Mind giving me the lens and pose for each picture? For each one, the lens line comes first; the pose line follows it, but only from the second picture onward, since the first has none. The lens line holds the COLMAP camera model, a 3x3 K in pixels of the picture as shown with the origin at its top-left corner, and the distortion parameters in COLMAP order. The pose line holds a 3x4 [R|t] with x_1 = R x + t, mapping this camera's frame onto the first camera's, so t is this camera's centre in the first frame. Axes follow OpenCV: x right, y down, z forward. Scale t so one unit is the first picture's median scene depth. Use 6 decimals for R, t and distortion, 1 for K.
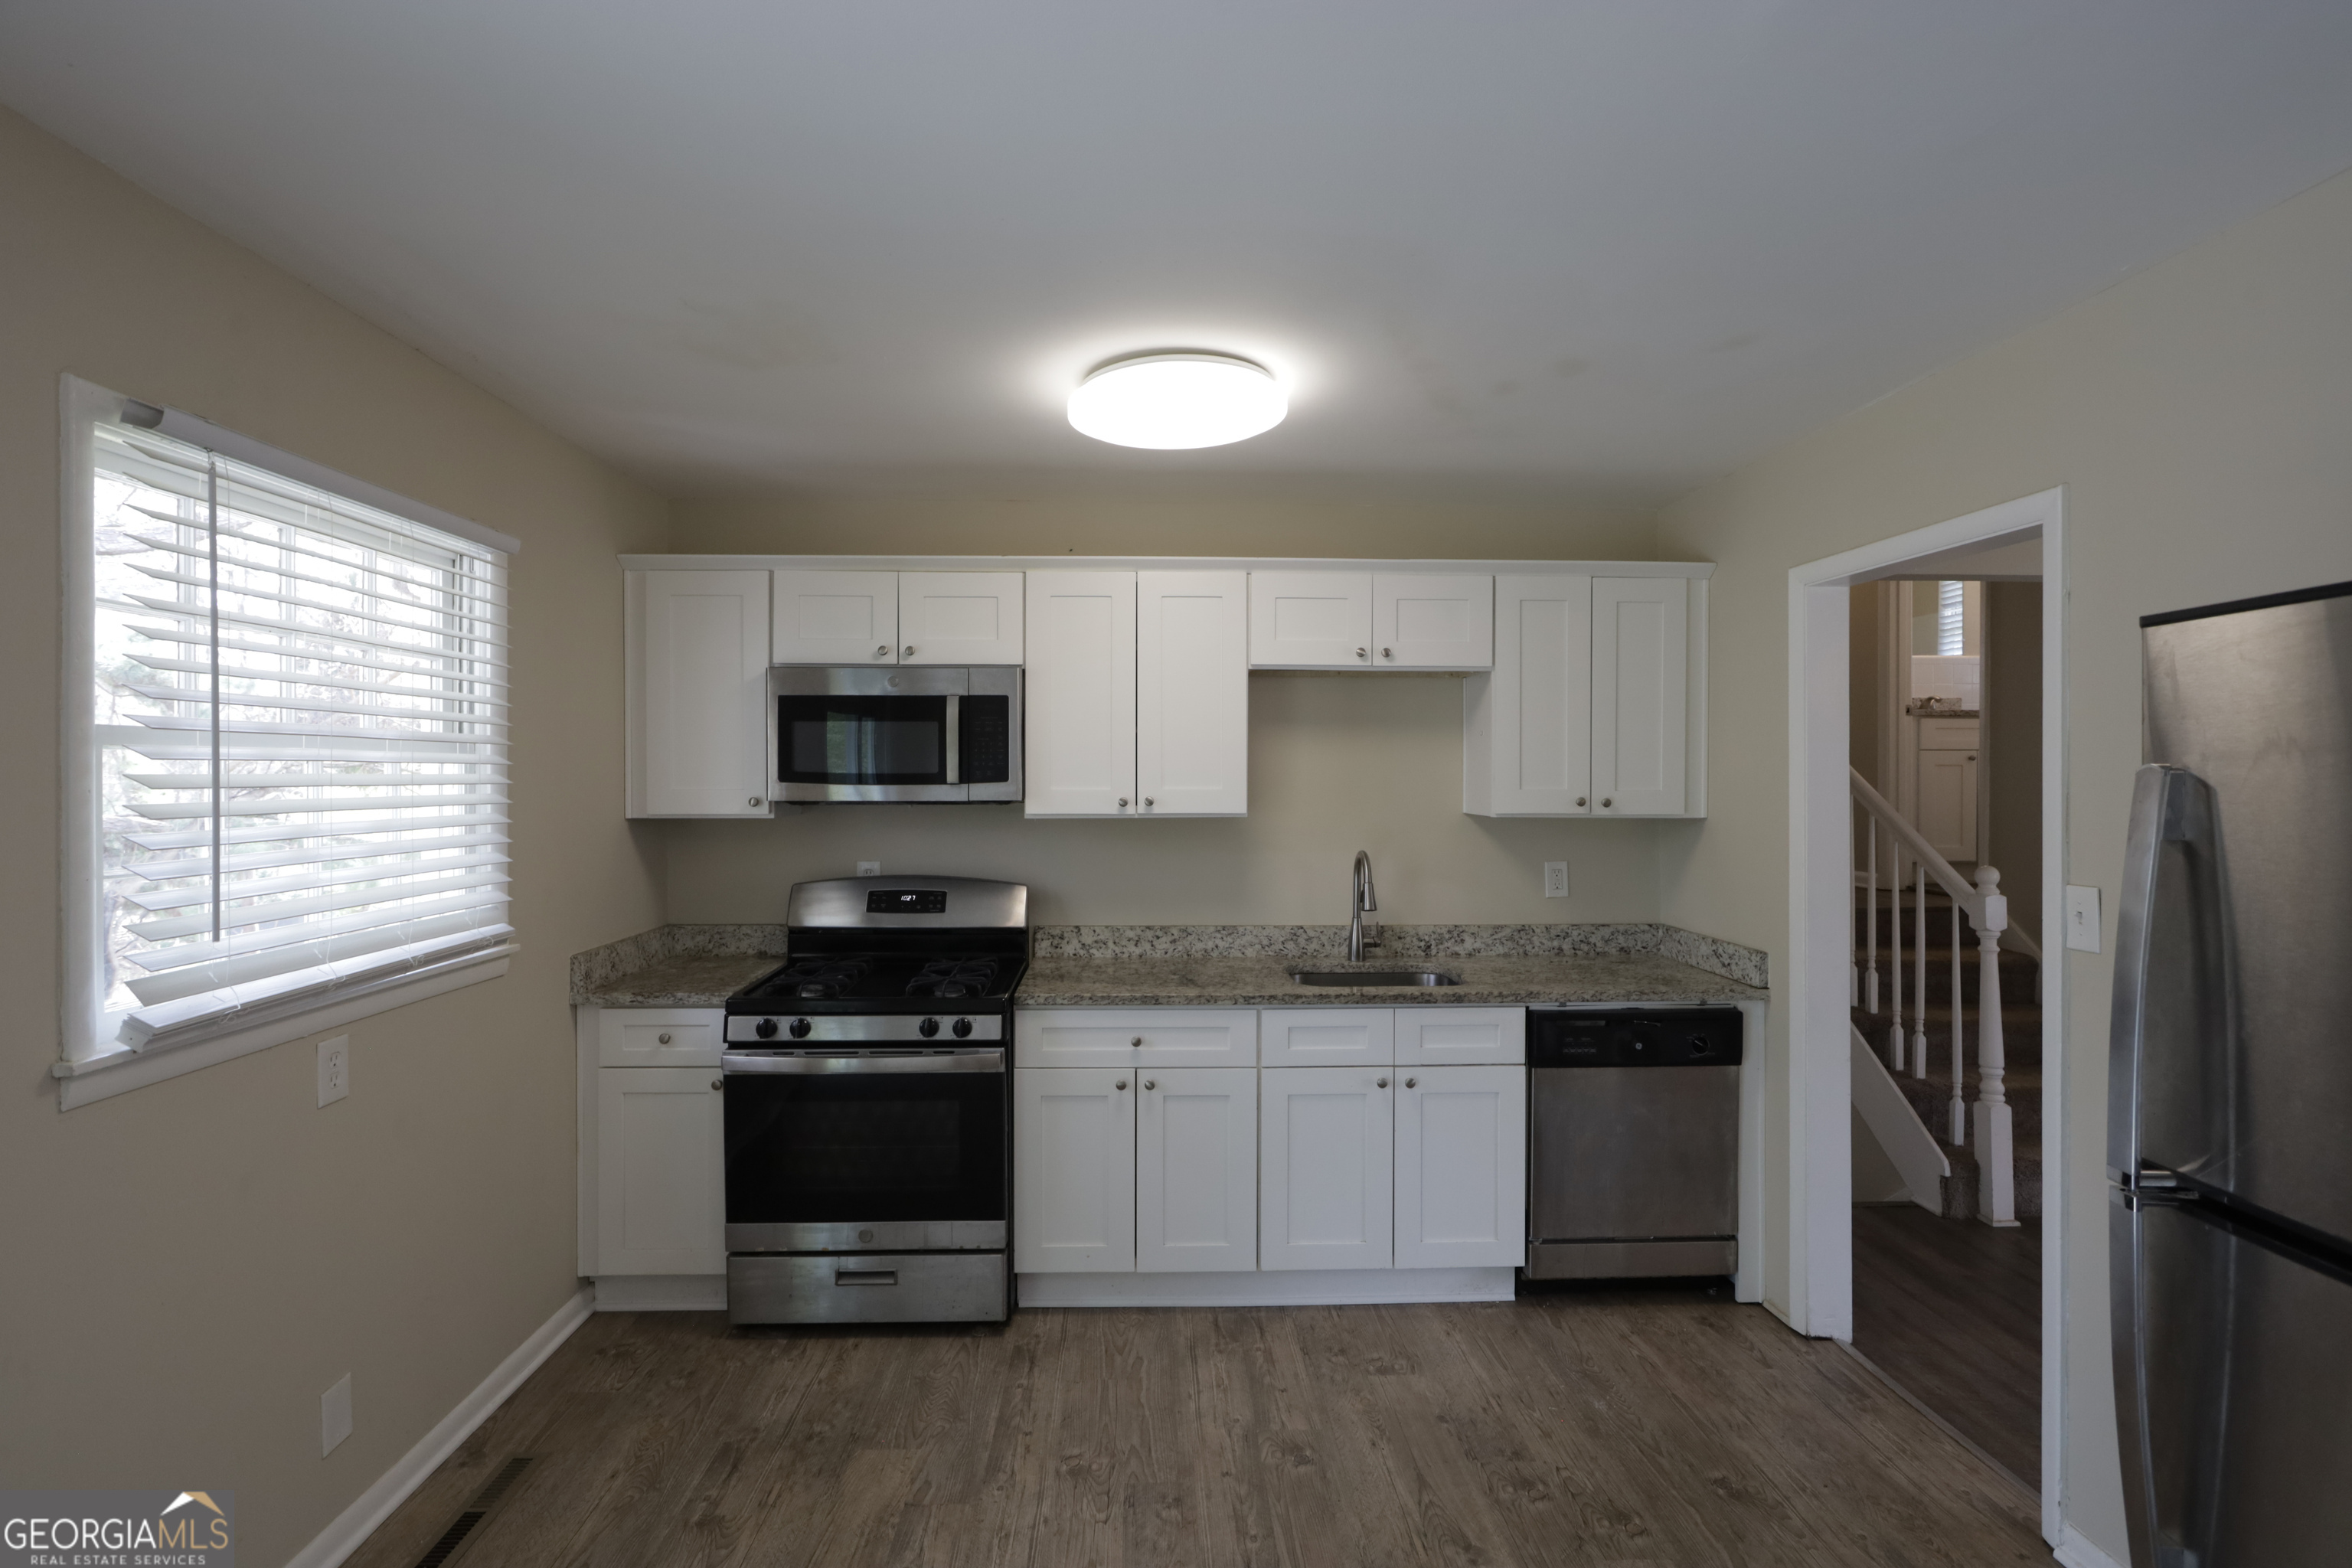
lens RADIAL K [[1117.0, 0, 1169.8], [0, 1117.0, 781.7], [0, 0, 1]] dist [-0.014146, 0.003522]
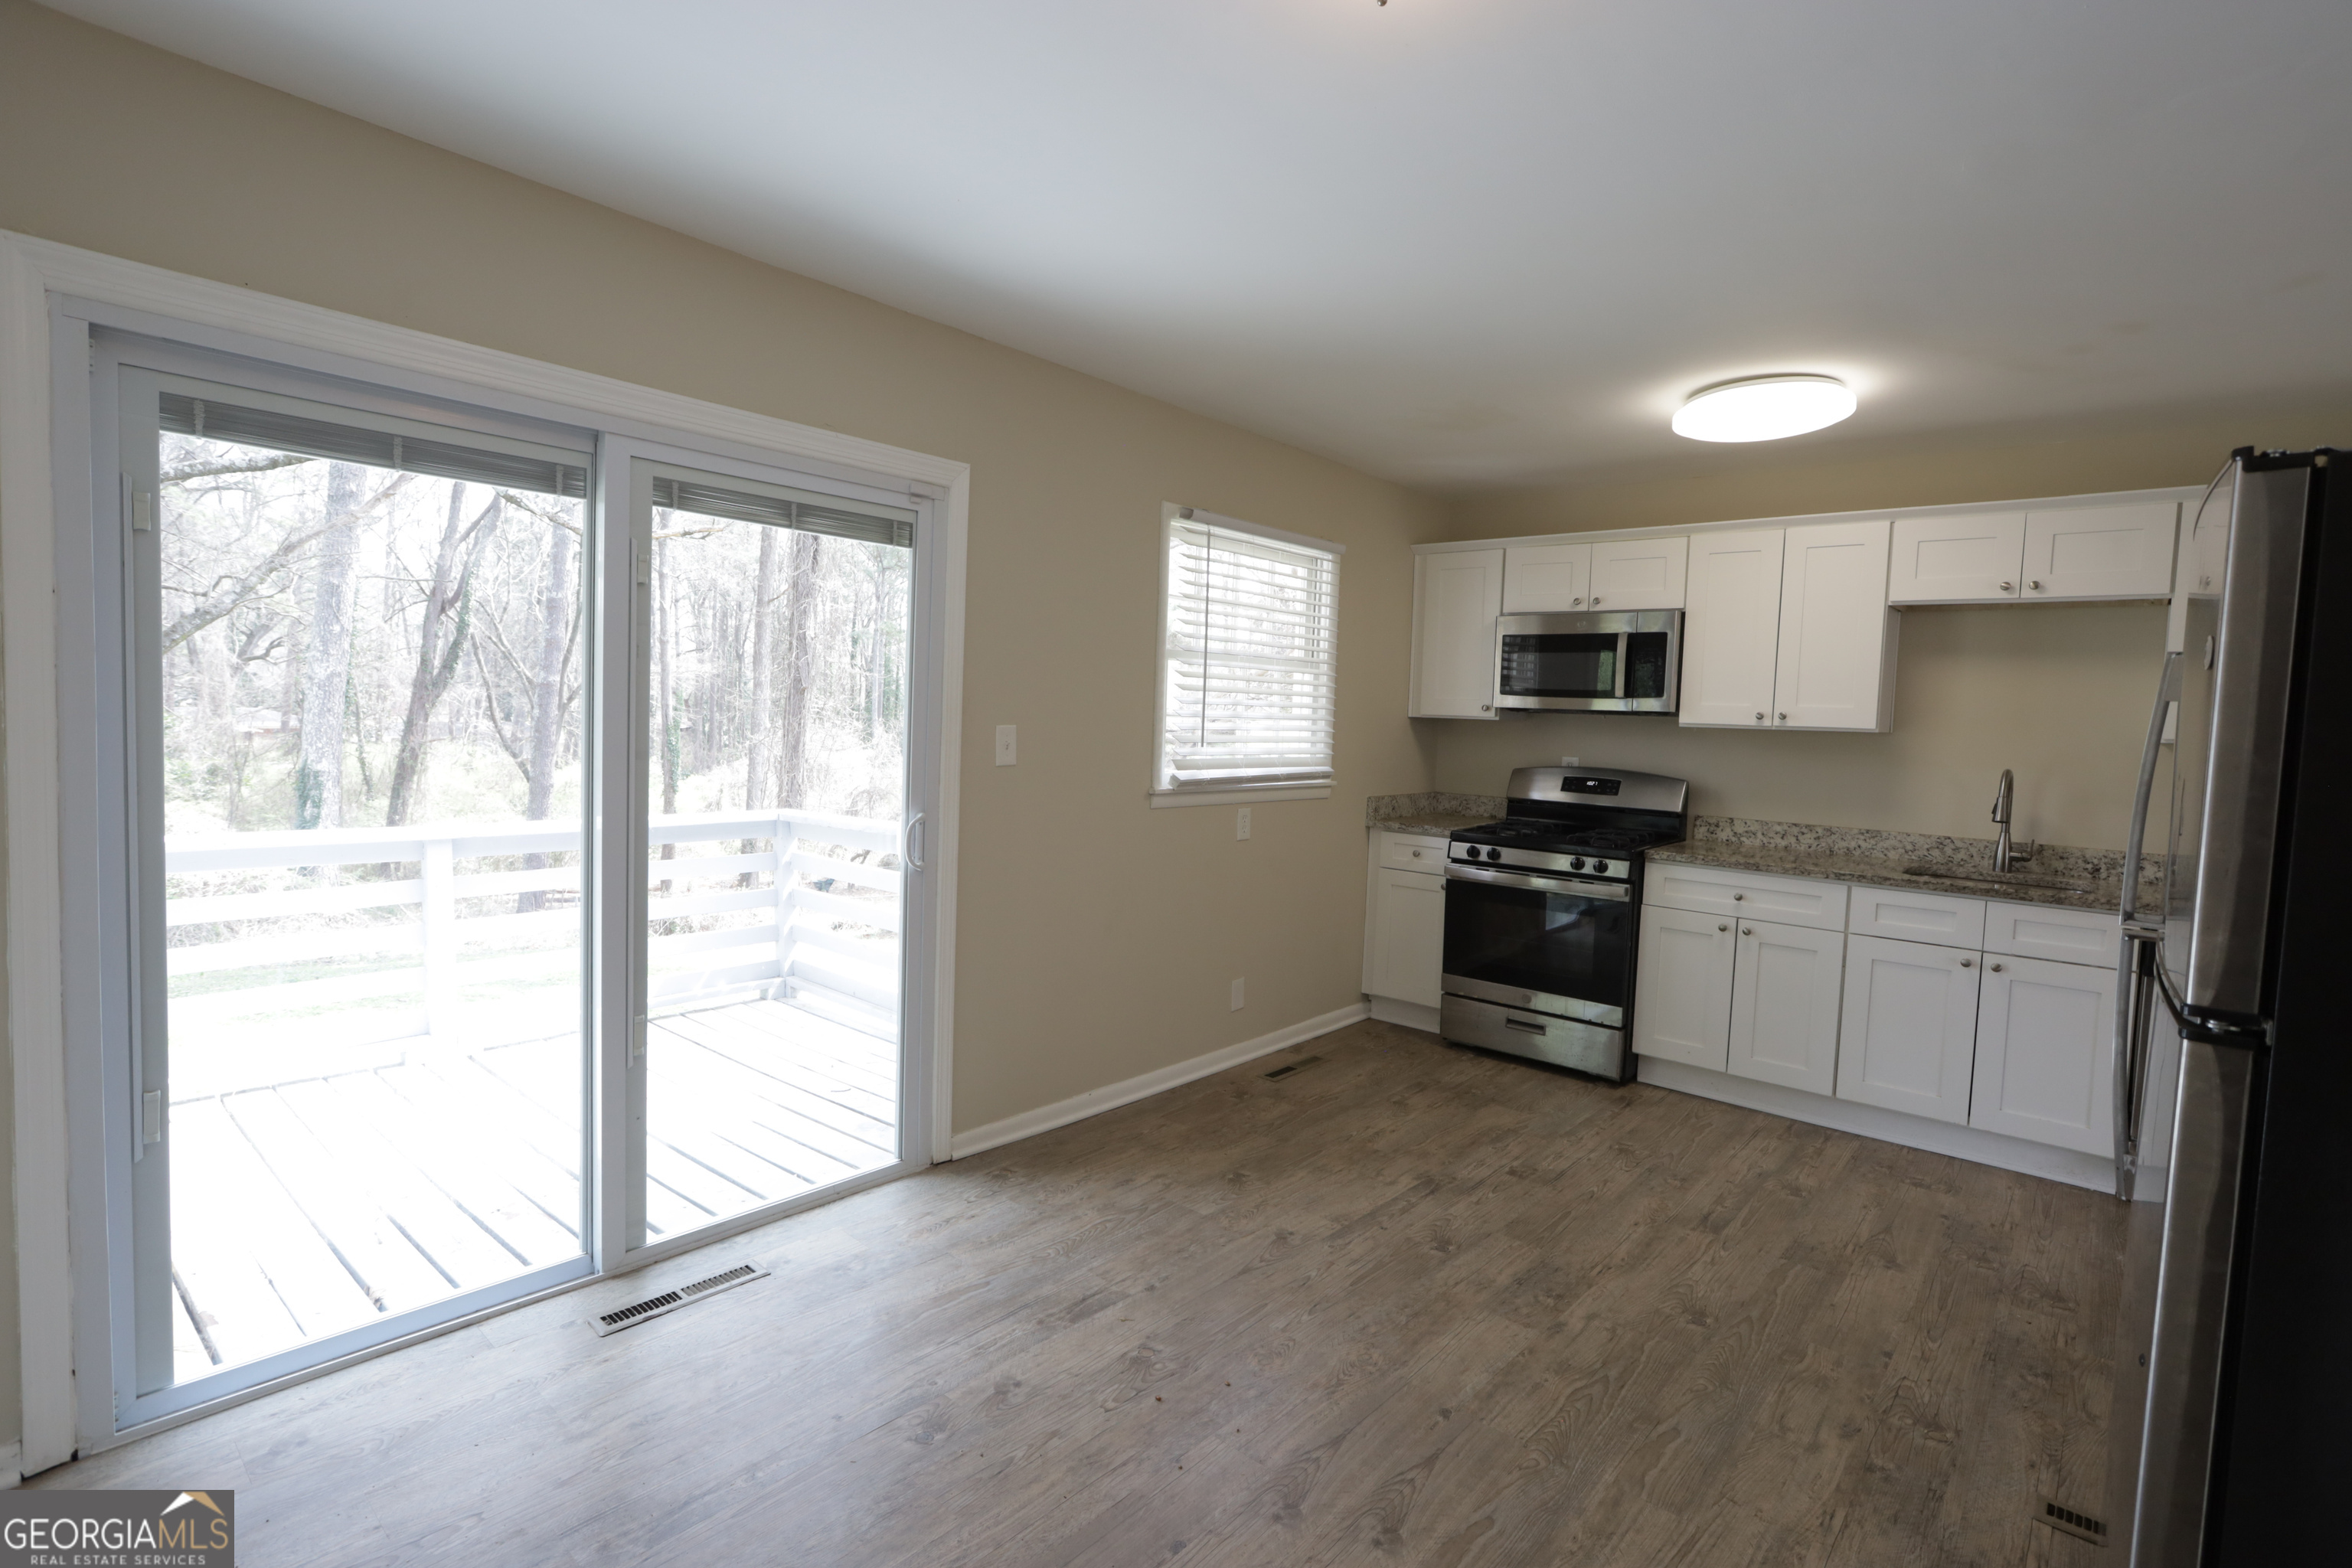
lens RADIAL K [[1194.3, 0, 1160.6], [0, 1194.3, 786.7], [0, 0, 1]] dist [-0.020913, 0.001331]
pose [[0.729615, 0.064472, -0.680812, 0.430523], [-0.039110, 0.997850, 0.052582, 0.061054], [0.682738, -0.011739, 0.730569, -0.487385]]
